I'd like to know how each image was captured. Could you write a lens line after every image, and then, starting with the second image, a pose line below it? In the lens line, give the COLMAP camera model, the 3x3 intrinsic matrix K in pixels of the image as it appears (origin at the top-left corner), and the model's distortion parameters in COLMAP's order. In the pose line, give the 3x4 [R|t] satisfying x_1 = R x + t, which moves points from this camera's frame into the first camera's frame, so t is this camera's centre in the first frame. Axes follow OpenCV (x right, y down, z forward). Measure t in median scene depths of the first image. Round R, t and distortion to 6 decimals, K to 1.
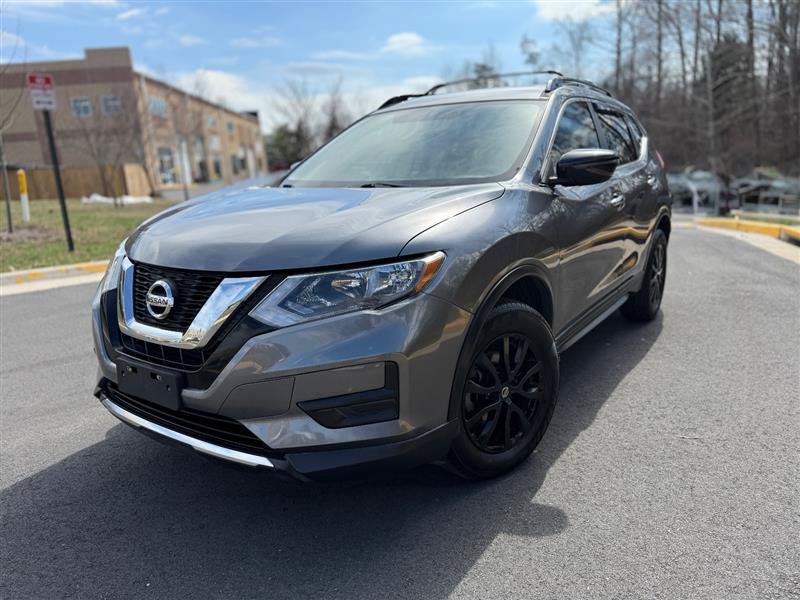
lens RADIAL K [[581.4, 0, 396.2], [0, 581.4, 301.5], [0, 0, 1]] dist [0.031525, -0.037055]
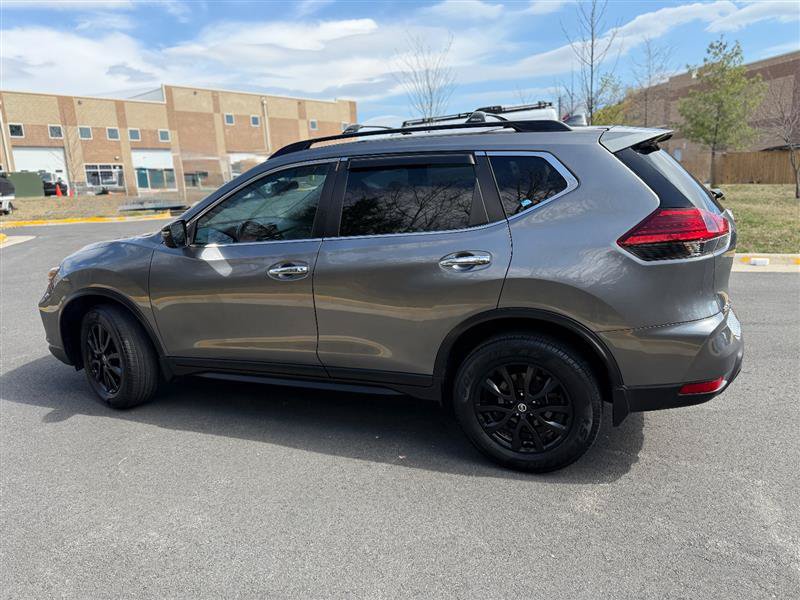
lens RADIAL K [[588.9, 0, 400.0], [0, 588.9, 300.0], [0, 0, 1]] dist [0.011295, -0.000782]
pose [[0.205323, 0.237200, -0.949515, 1.645121], [-0.186813, 0.961846, 0.199884, -0.431606], [0.960699, 0.136341, 0.241801, 1.147592]]
